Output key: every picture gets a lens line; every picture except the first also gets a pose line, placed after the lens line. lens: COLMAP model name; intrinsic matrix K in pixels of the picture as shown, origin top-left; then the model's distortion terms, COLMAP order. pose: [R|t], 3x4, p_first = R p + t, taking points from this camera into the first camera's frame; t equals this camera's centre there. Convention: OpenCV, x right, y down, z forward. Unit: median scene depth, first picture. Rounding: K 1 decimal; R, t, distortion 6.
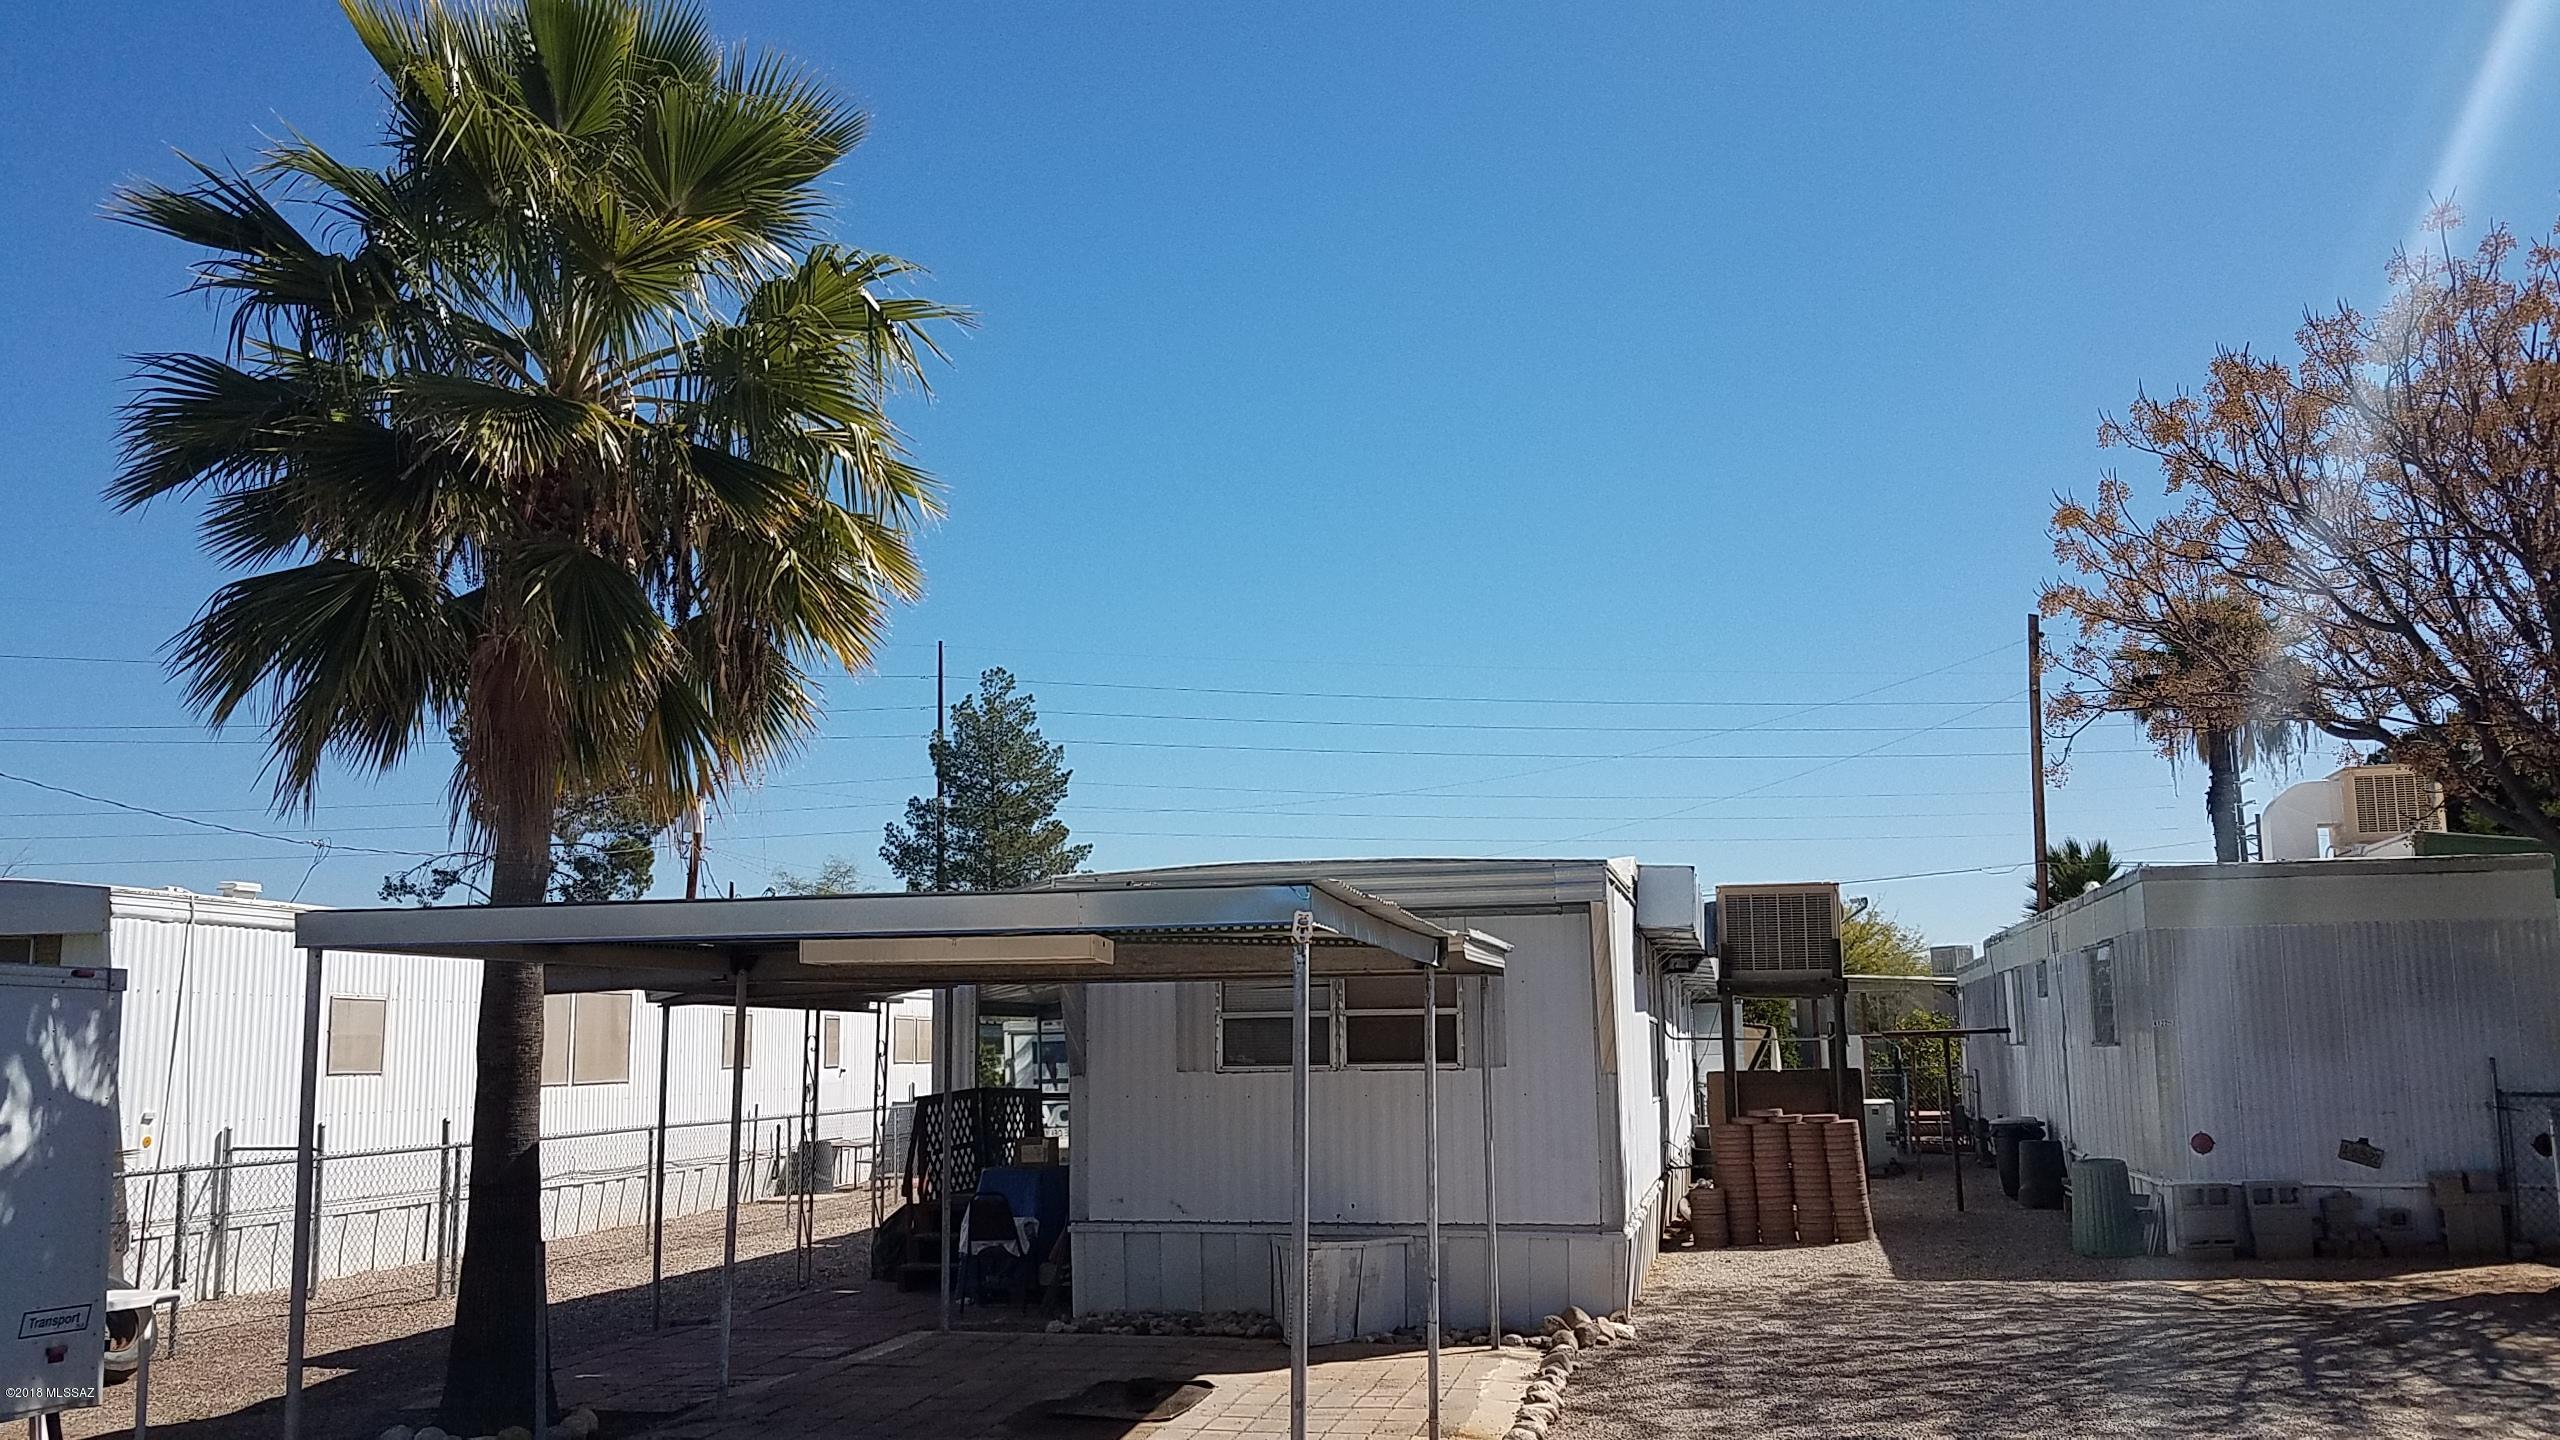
lens RADIAL K [[2008.2, 0, 1280.0], [0, 2008.2, 720.0], [0, 0, 1]] dist [0.001390, -0.006849]
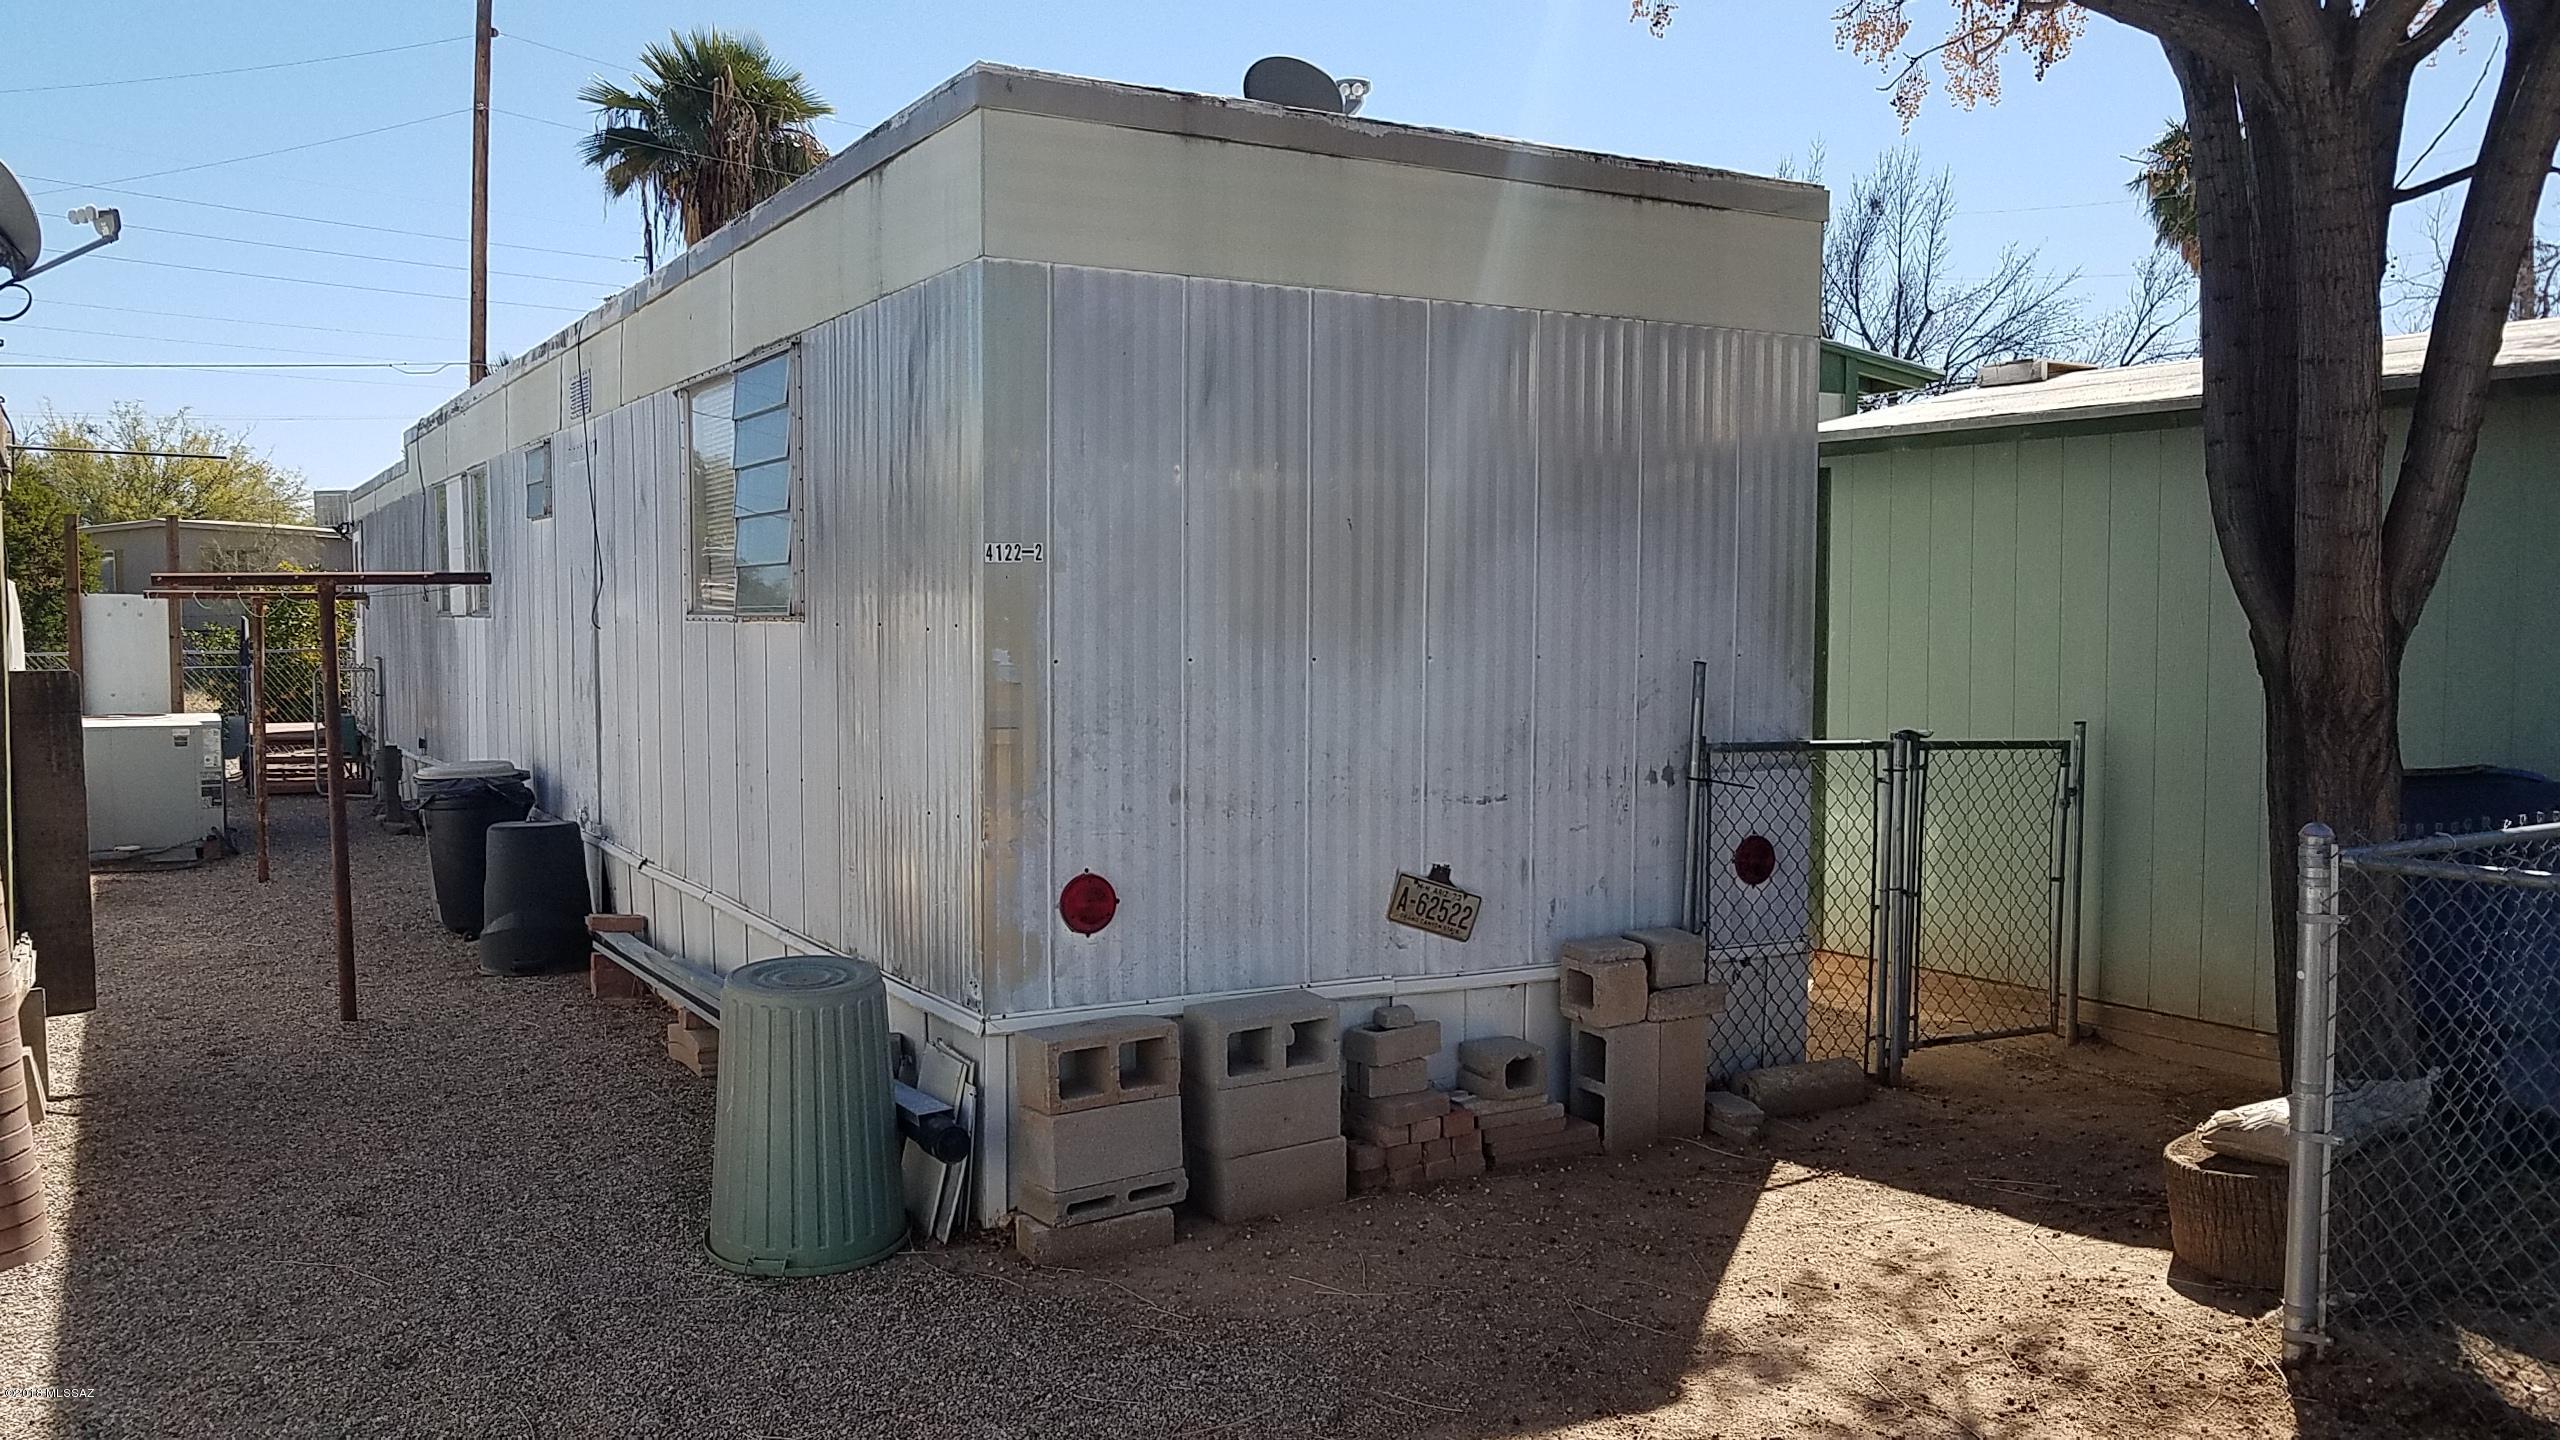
lens RADIAL K [[2002.9, 0, 1211.2], [0, 2002.9, 730.6], [0, 0, 1]] dist [-0.003856, -0.004545]
pose [[0.744165, -0.025961, 0.667491, 0.189247], [-0.118350, 0.978313, 0.169994, 0.092635], [-0.657428, -0.205501, 0.724954, 0.570823]]
